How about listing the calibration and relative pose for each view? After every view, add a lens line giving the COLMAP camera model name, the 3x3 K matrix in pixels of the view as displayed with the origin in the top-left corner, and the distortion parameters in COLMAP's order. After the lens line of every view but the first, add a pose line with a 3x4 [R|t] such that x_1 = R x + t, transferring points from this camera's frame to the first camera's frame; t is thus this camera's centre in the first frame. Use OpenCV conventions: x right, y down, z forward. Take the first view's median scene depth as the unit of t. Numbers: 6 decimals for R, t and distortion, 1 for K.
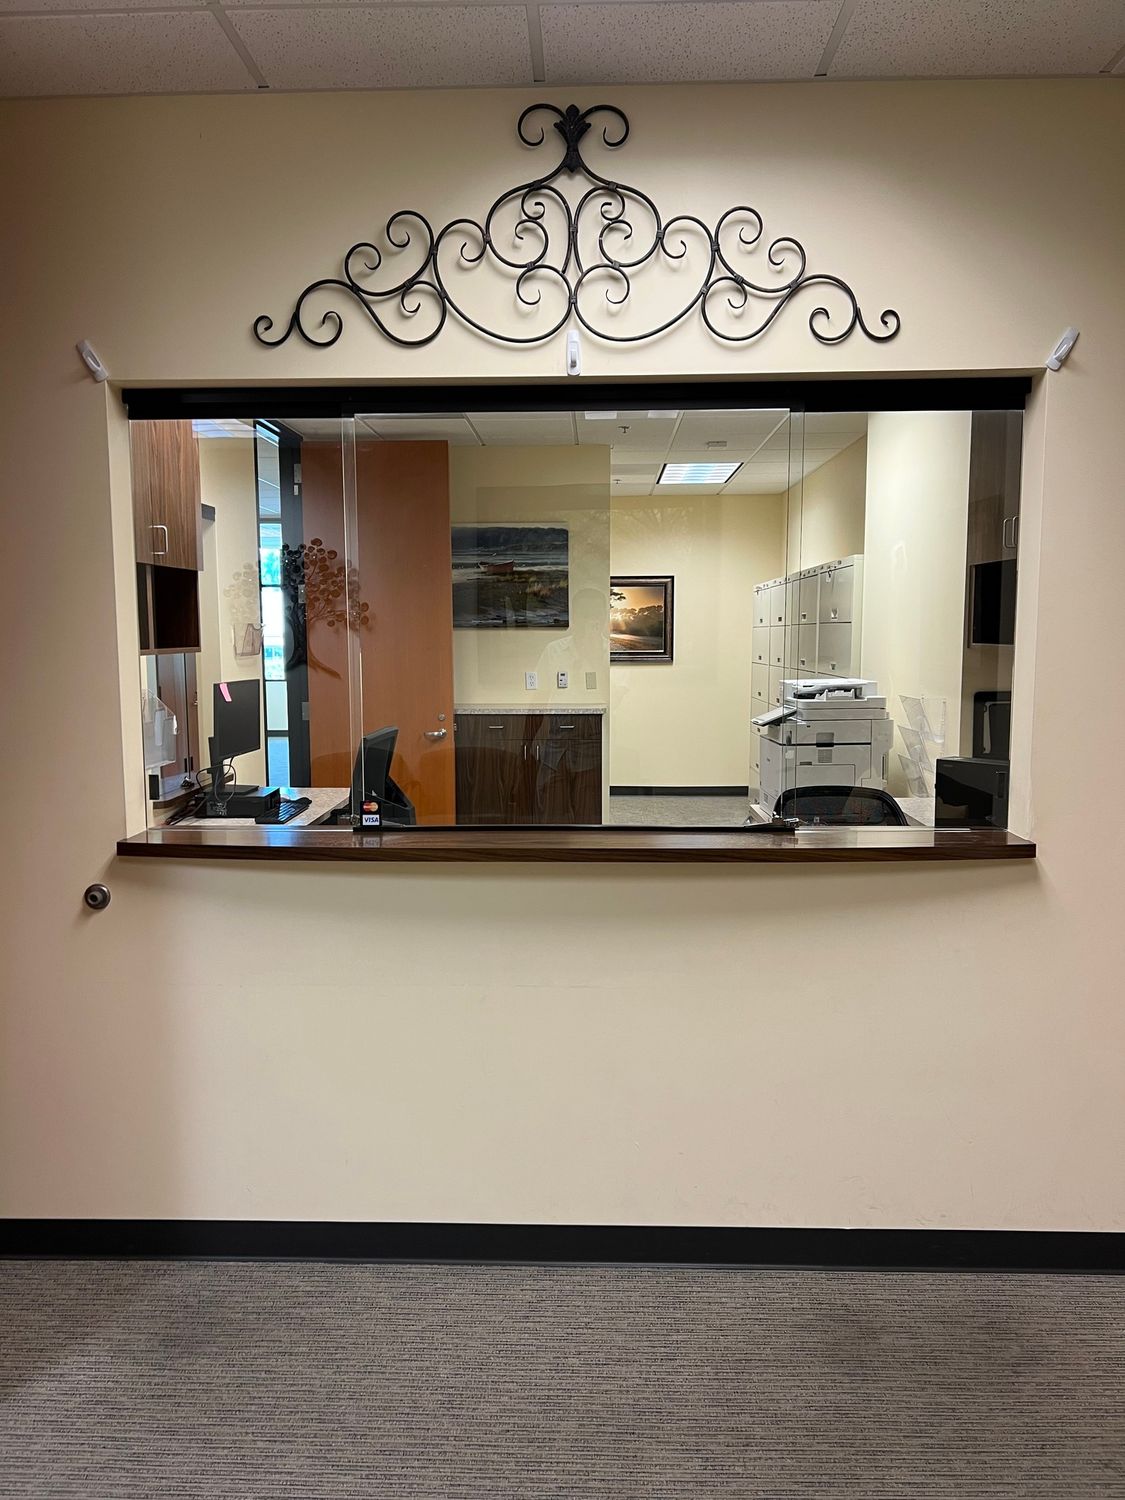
lens RADIAL K [[1137.4, 0, 562.8], [0, 1137.4, 745.6], [0, 0, 1]] dist [0.036713, 0.000760]
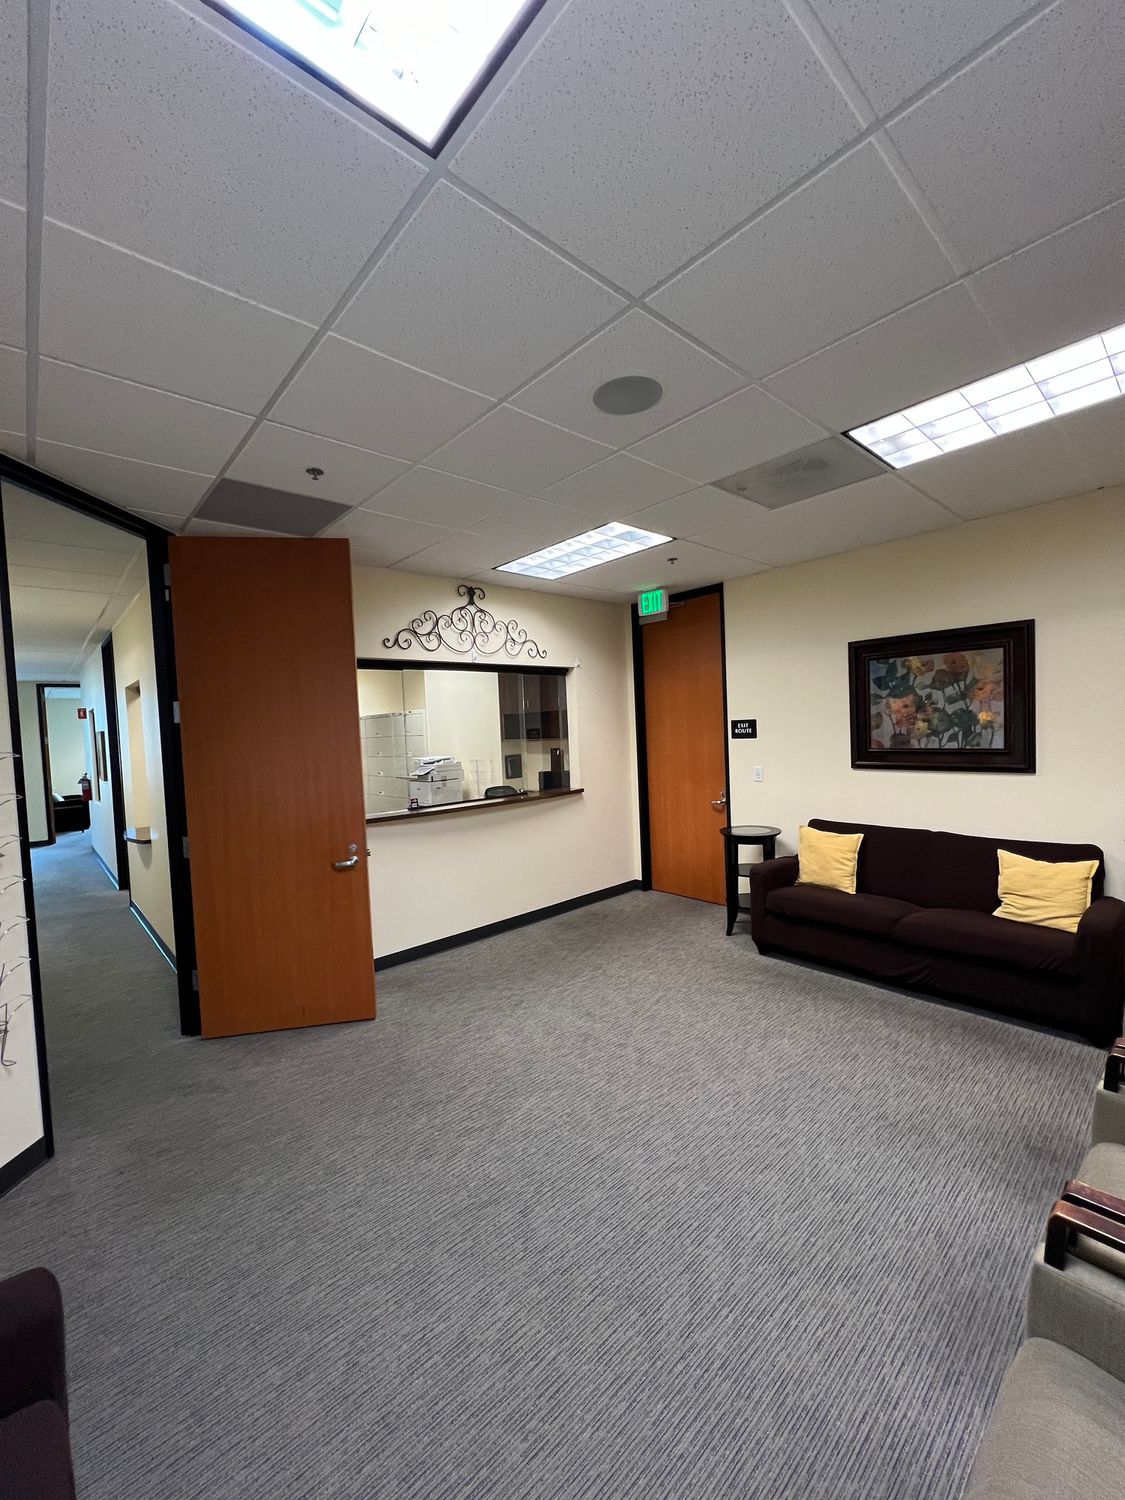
lens RADIAL K [[600.9, 0, 563.0], [0, 600.9, 754.0], [0, 0, 1]] dist [-0.000043, 0.000000]
pose [[0.719630, -0.057974, 0.691934, -1.051734], [0.111256, 0.993261, -0.032489, 0.029238], [-0.685387, 0.100361, 0.721230, -0.427095]]
